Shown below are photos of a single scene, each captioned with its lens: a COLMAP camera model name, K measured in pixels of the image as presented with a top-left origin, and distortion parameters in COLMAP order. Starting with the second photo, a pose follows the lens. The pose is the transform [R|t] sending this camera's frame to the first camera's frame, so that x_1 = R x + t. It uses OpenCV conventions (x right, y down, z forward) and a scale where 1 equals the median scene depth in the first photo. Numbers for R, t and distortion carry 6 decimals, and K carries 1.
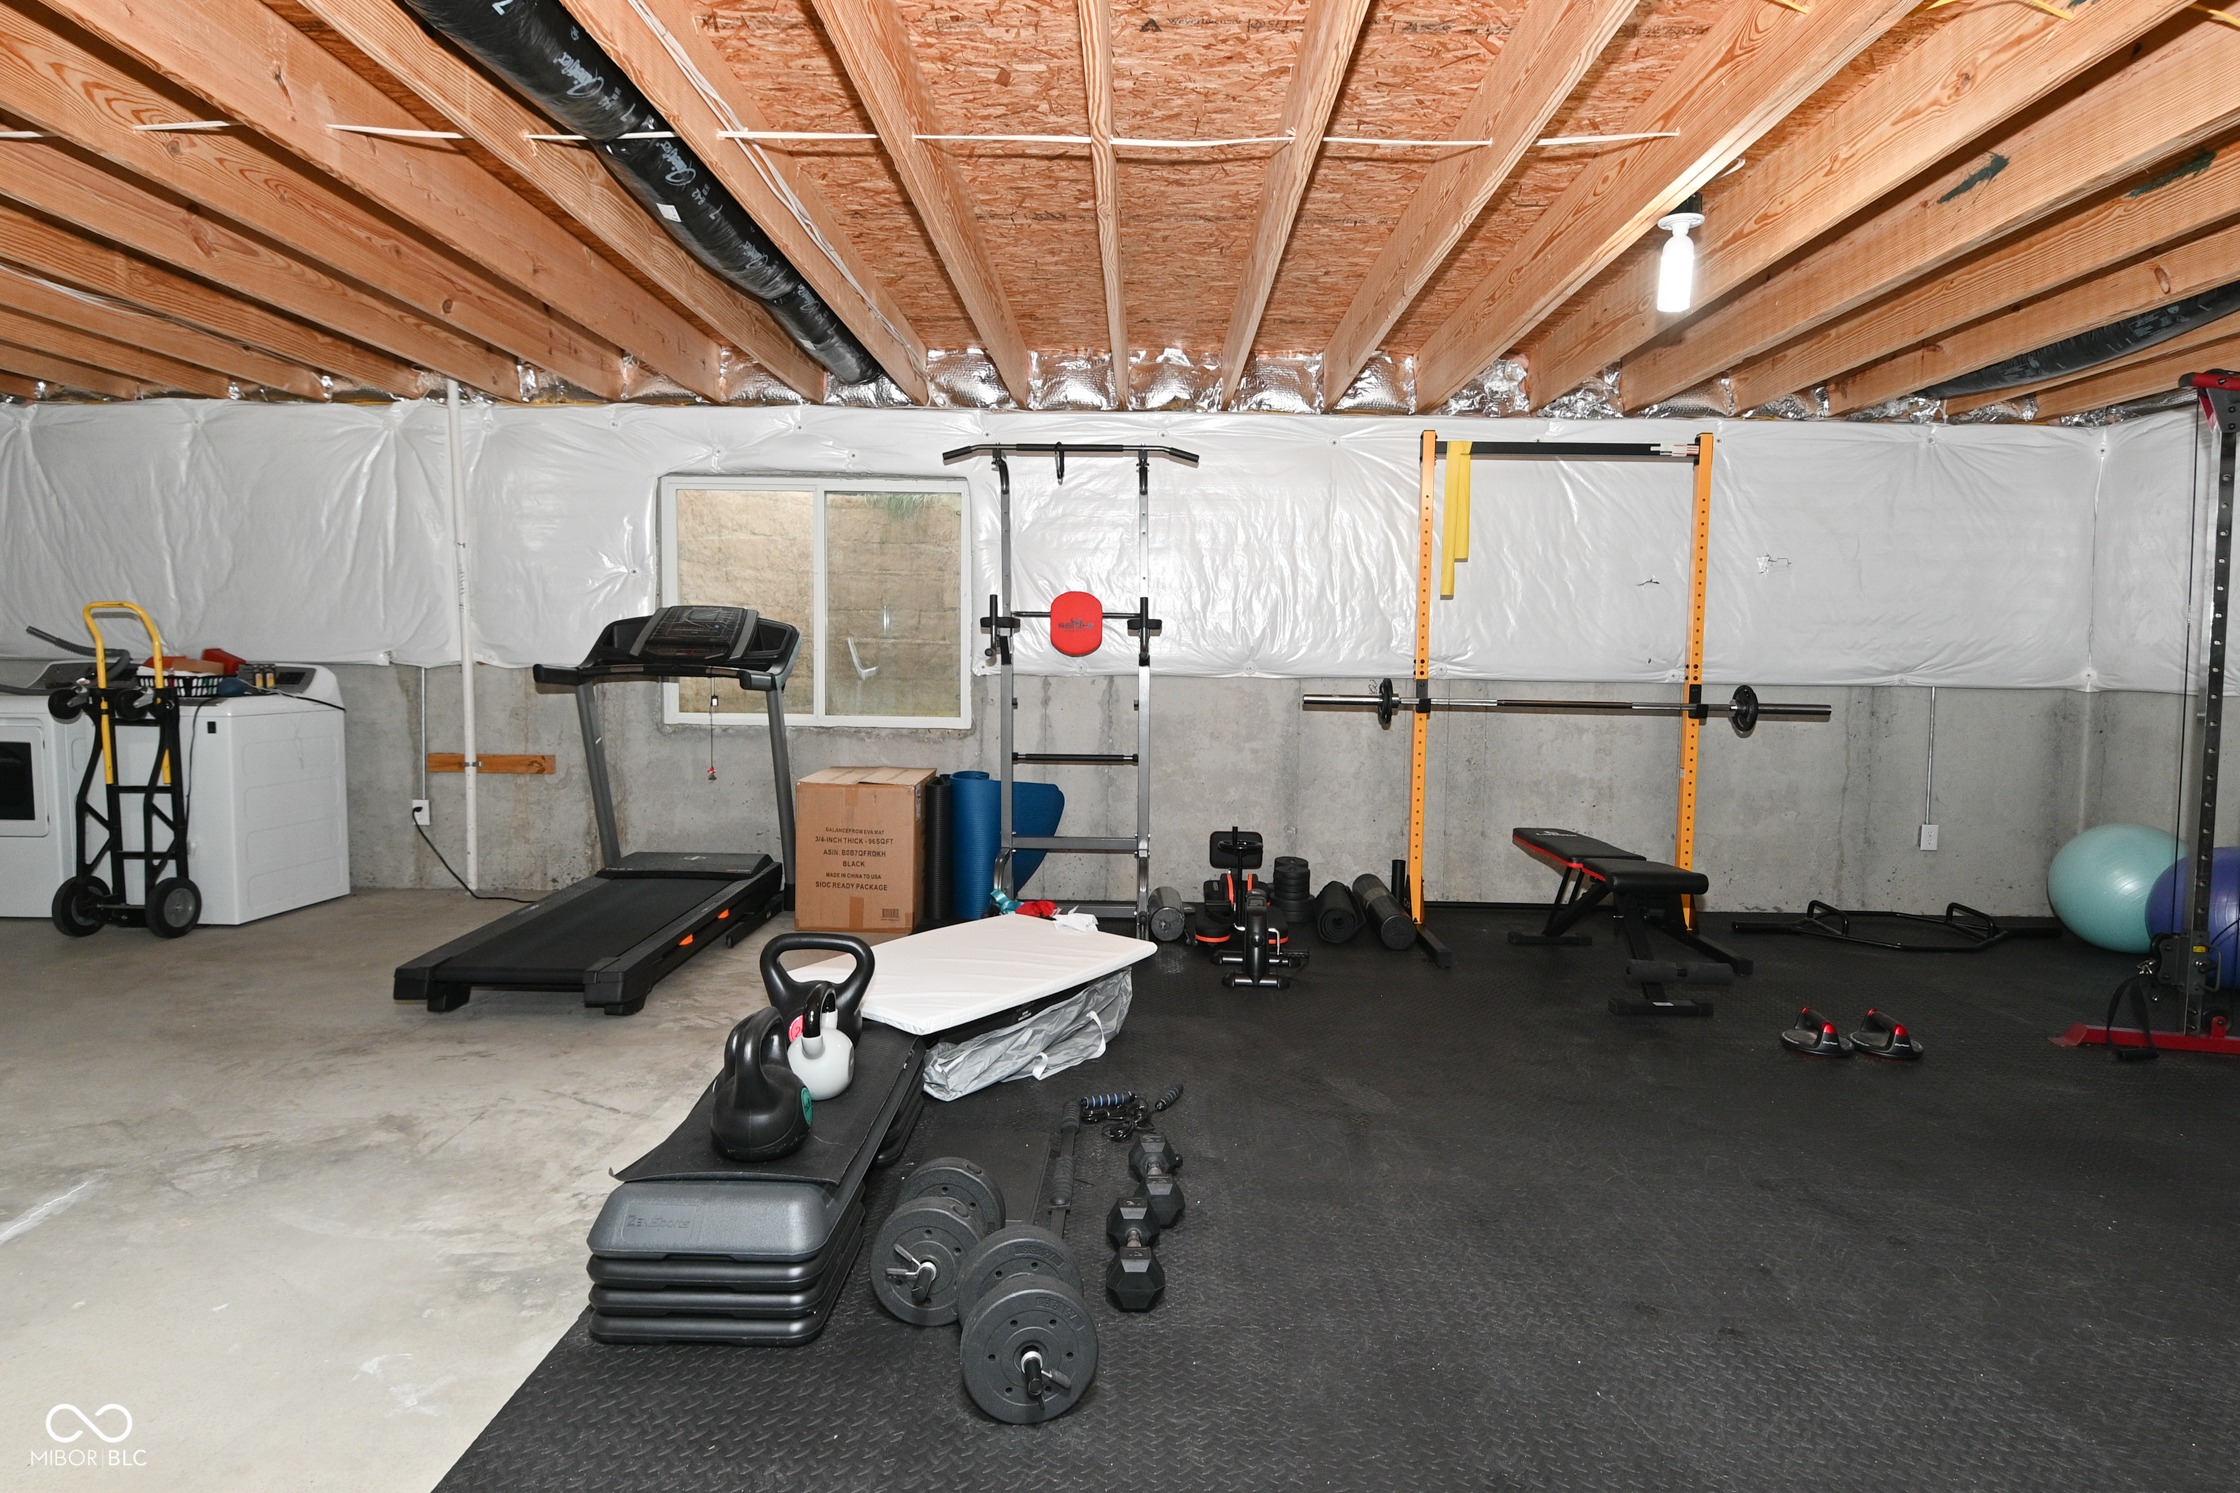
lens RADIAL K [[1198.6, 0, 1121.1], [0, 1198.6, 725.5], [0, 0, 1]] dist [0.033751, -0.033236]
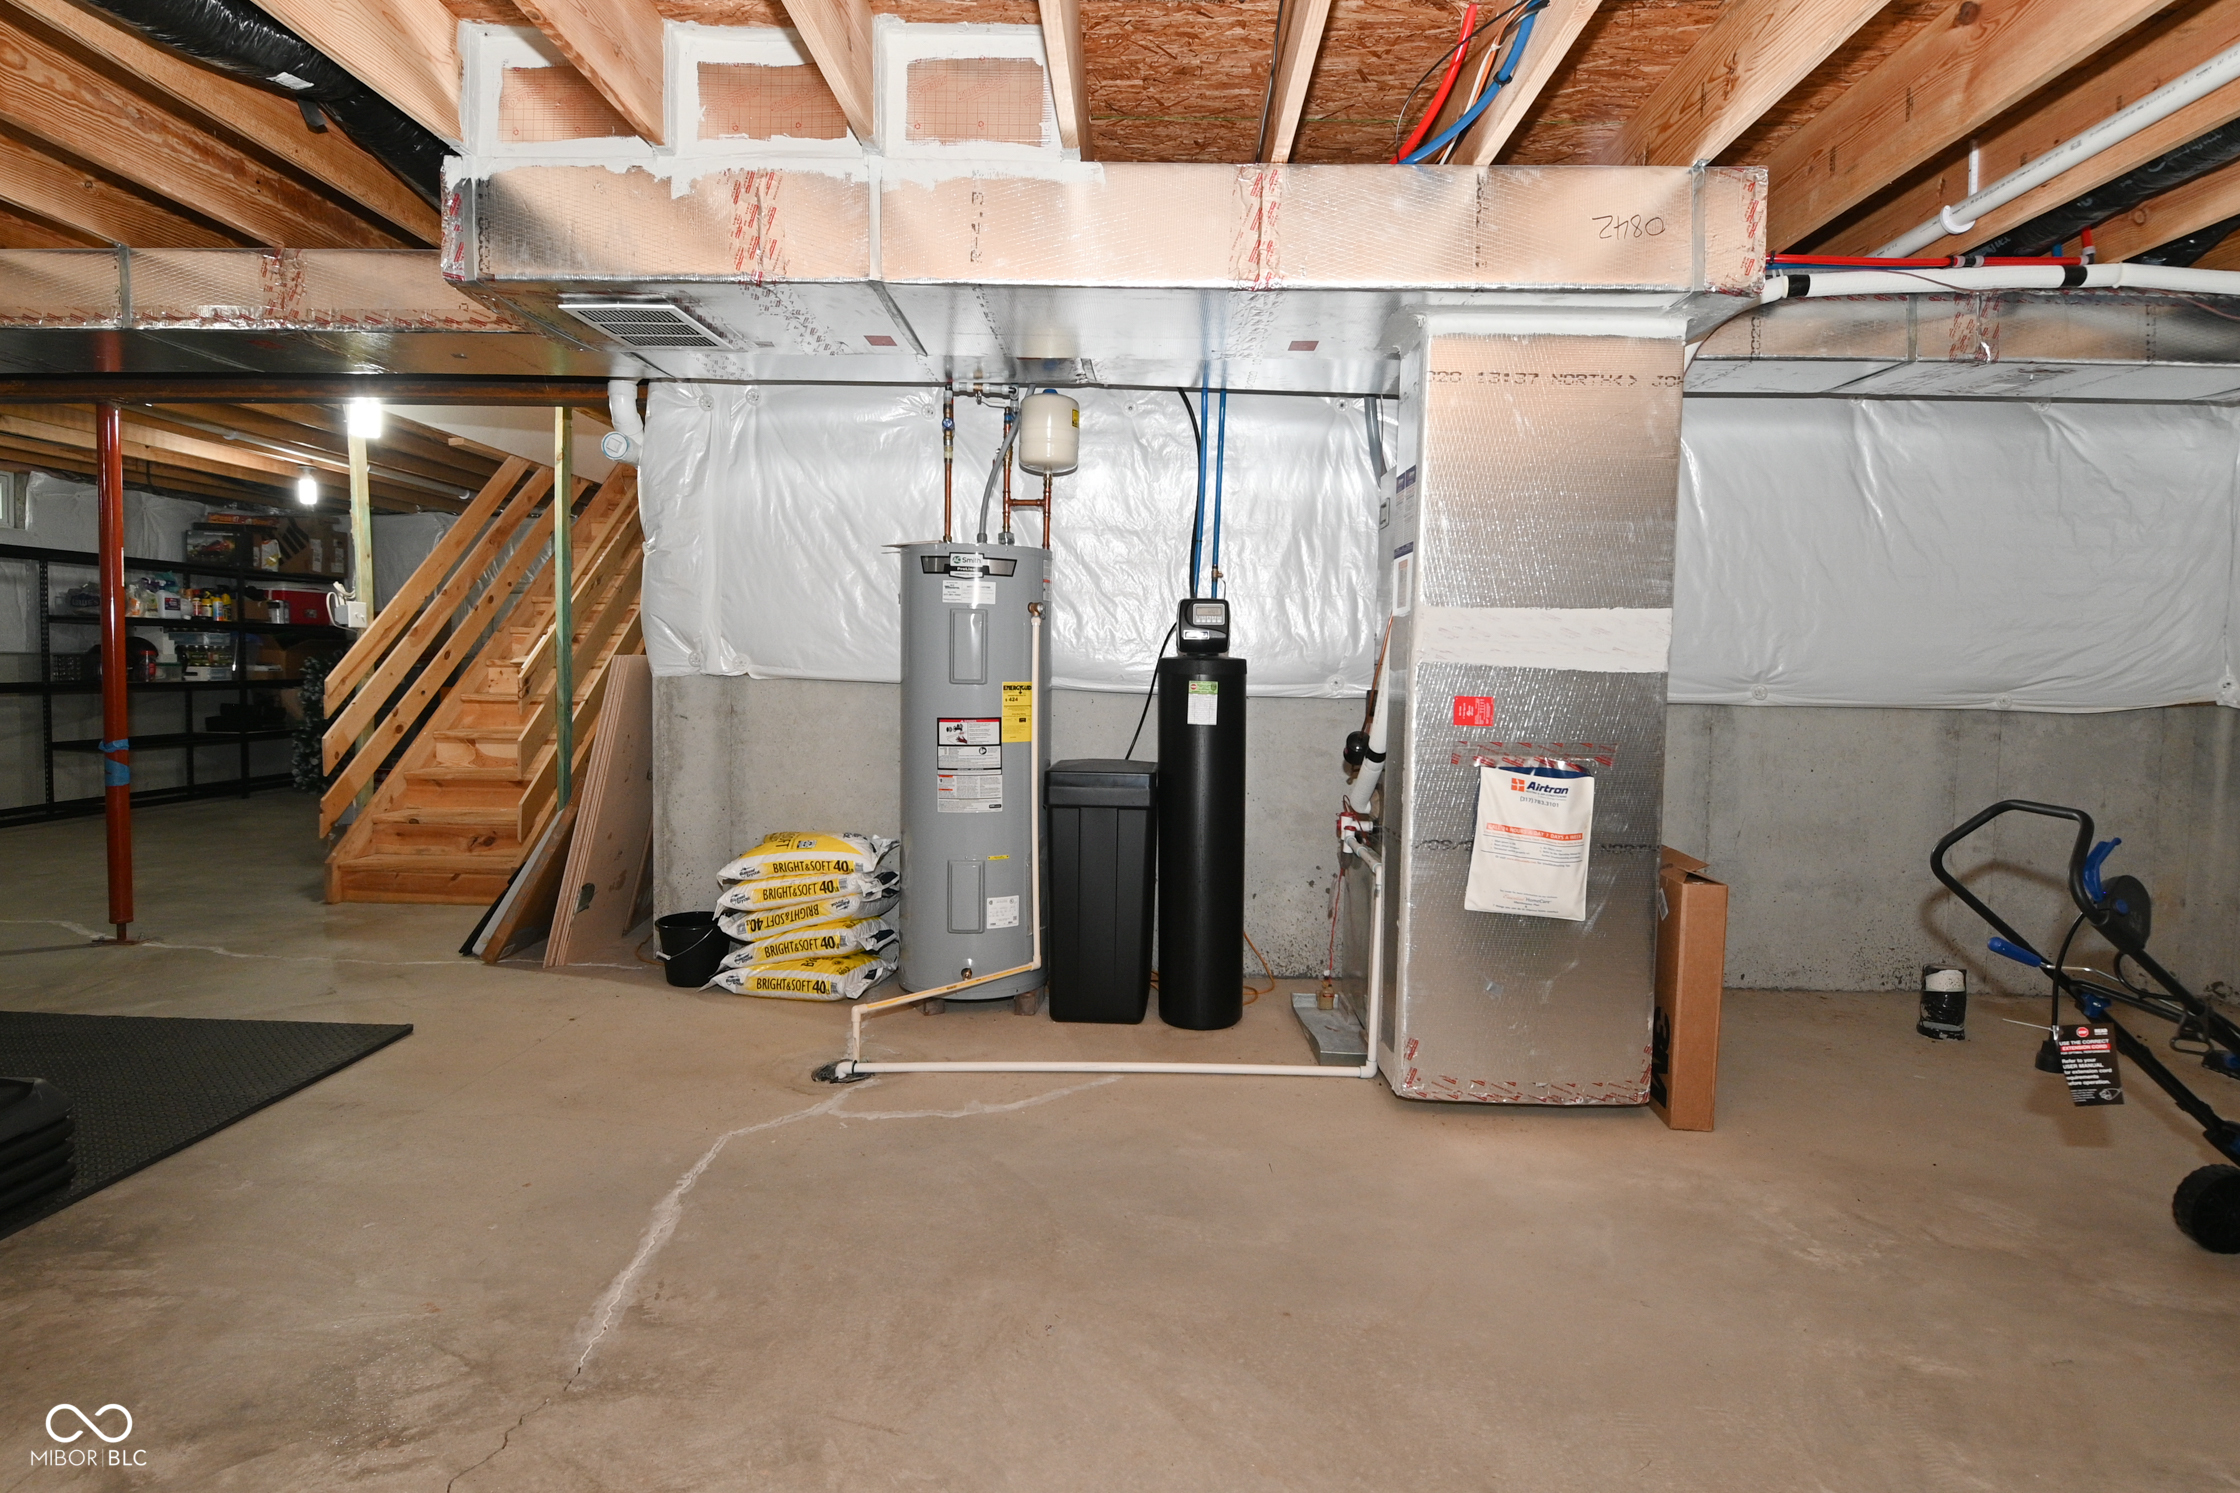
lens RADIAL K [[1198.6, 0, 1121.1], [0, 1198.6, 725.5], [0, 0, 1]] dist [0.033751, -0.033236]
pose [[-0.999576, -0.028984, -0.002849, -0.540191], [-0.029122, 0.993585, 0.109272, -0.051938], [-0.000336, 0.109309, -0.994008, 0.780338]]
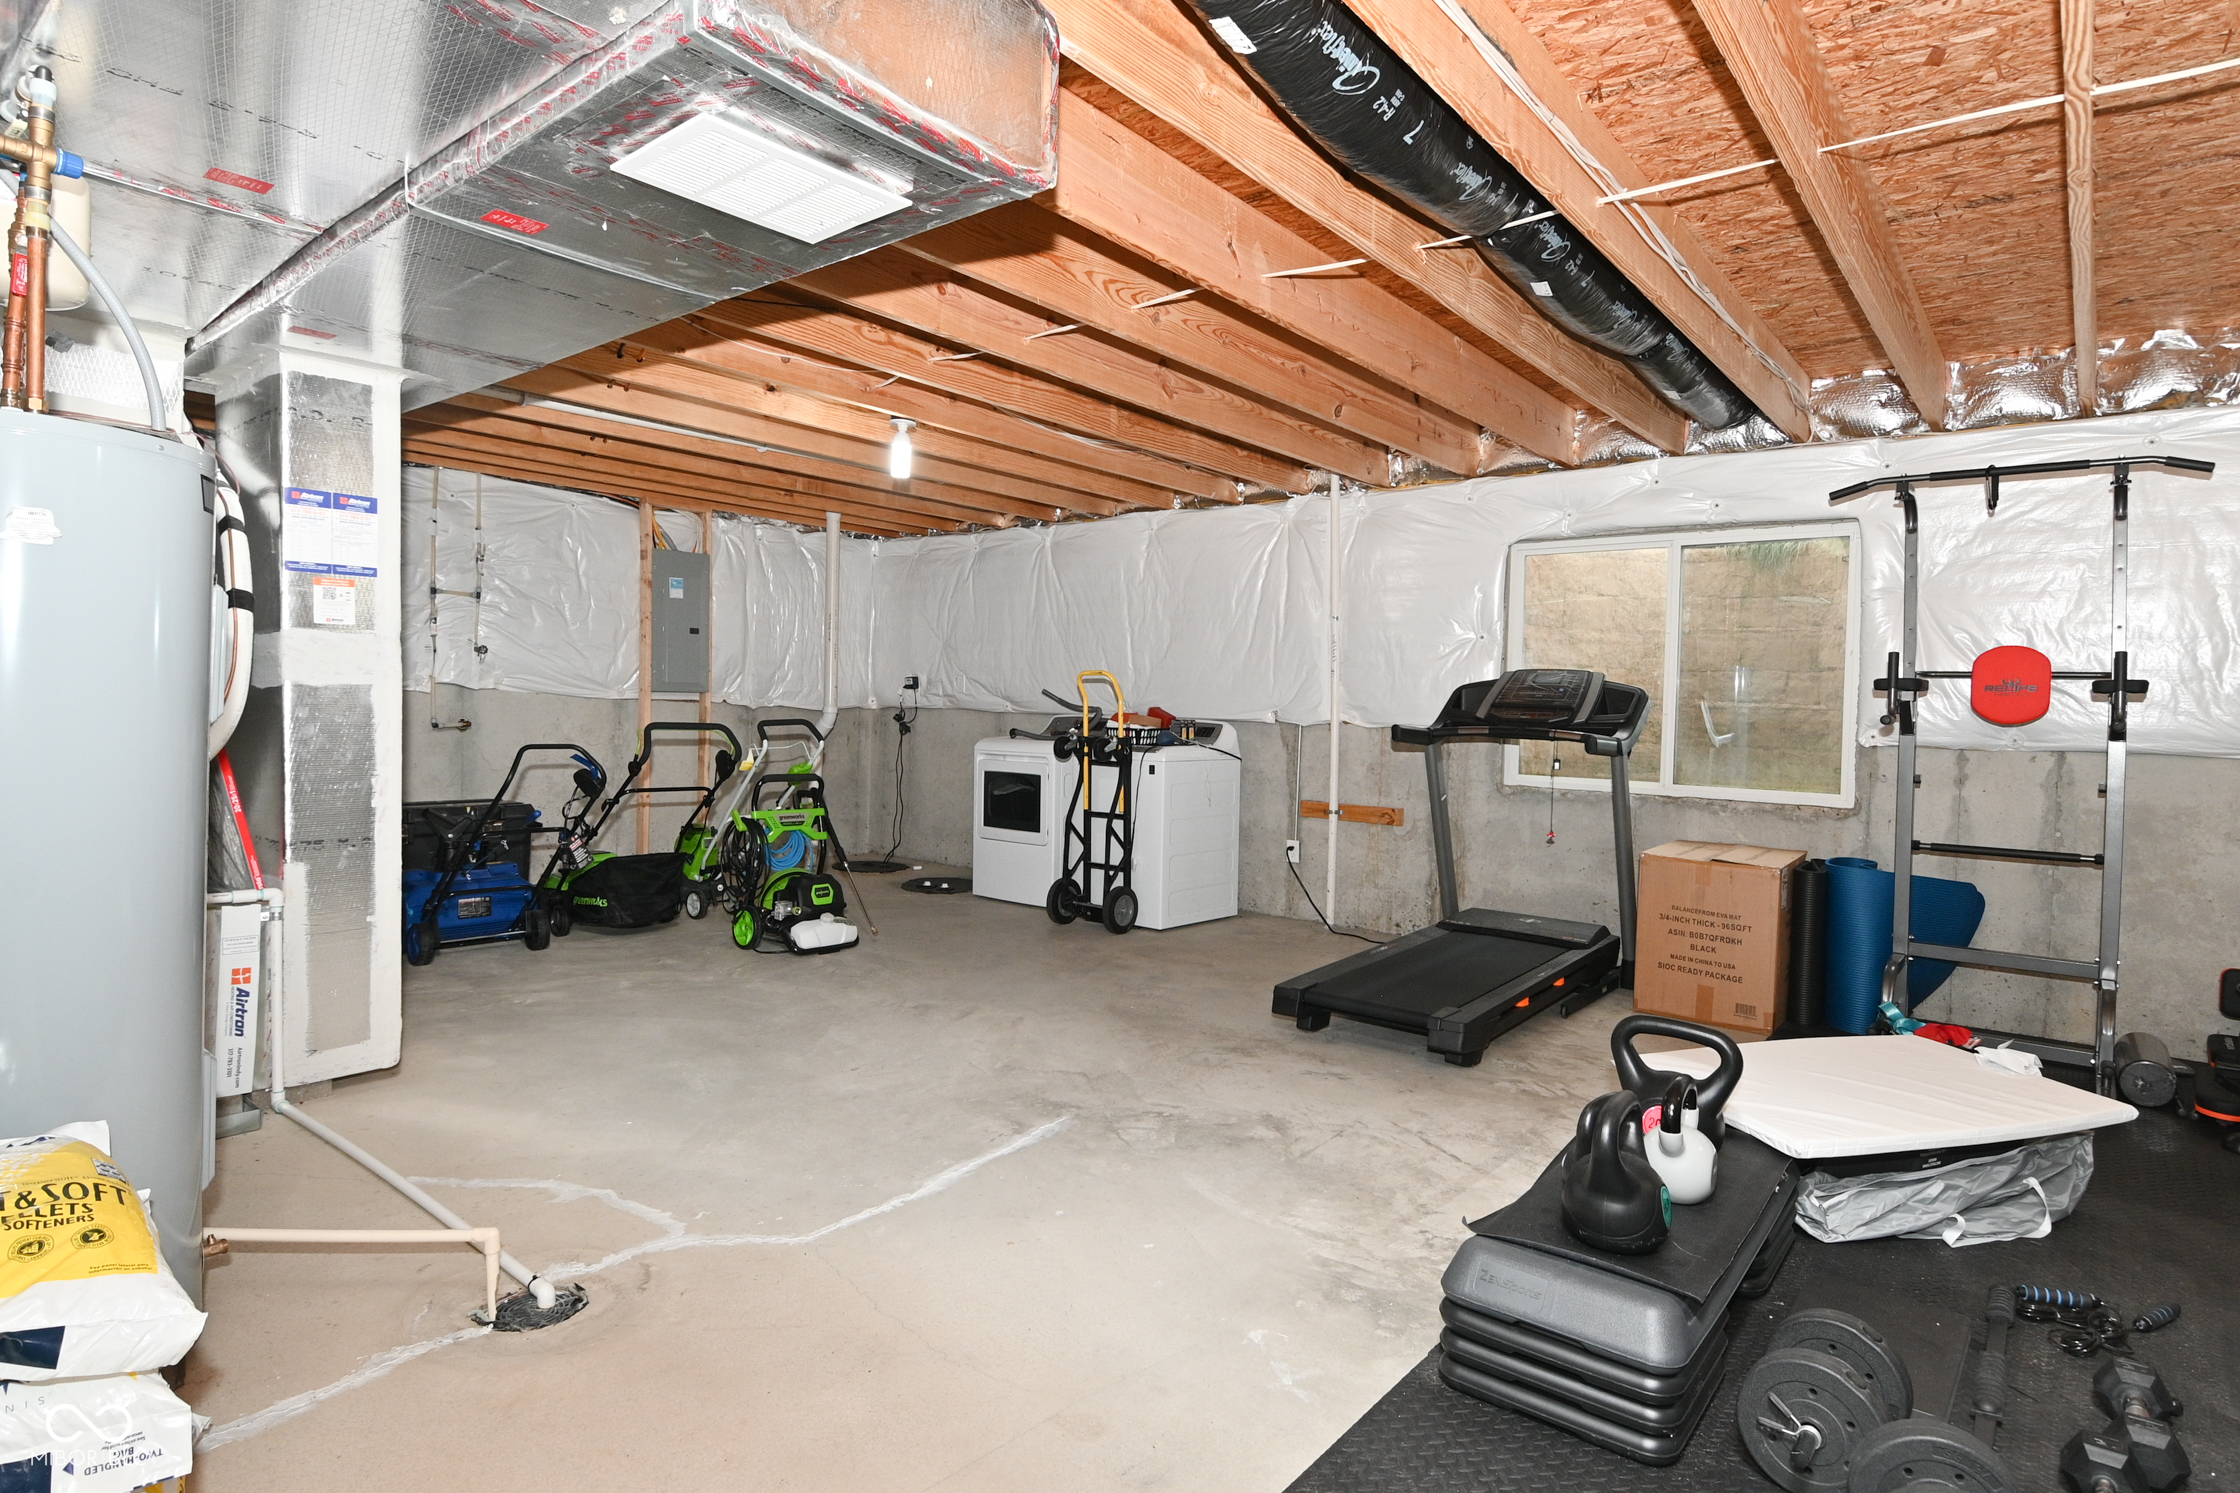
lens RADIAL K [[1198.6, 0, 1121.1], [0, 1198.6, 725.5], [0, 0, 1]] dist [0.033751, -0.033236]
pose [[0.789107, 0.019487, -0.613946, -0.010933], [-0.050999, 0.998124, -0.033868, -0.000397], [0.612135, 0.058037, 0.788621, -0.004800]]
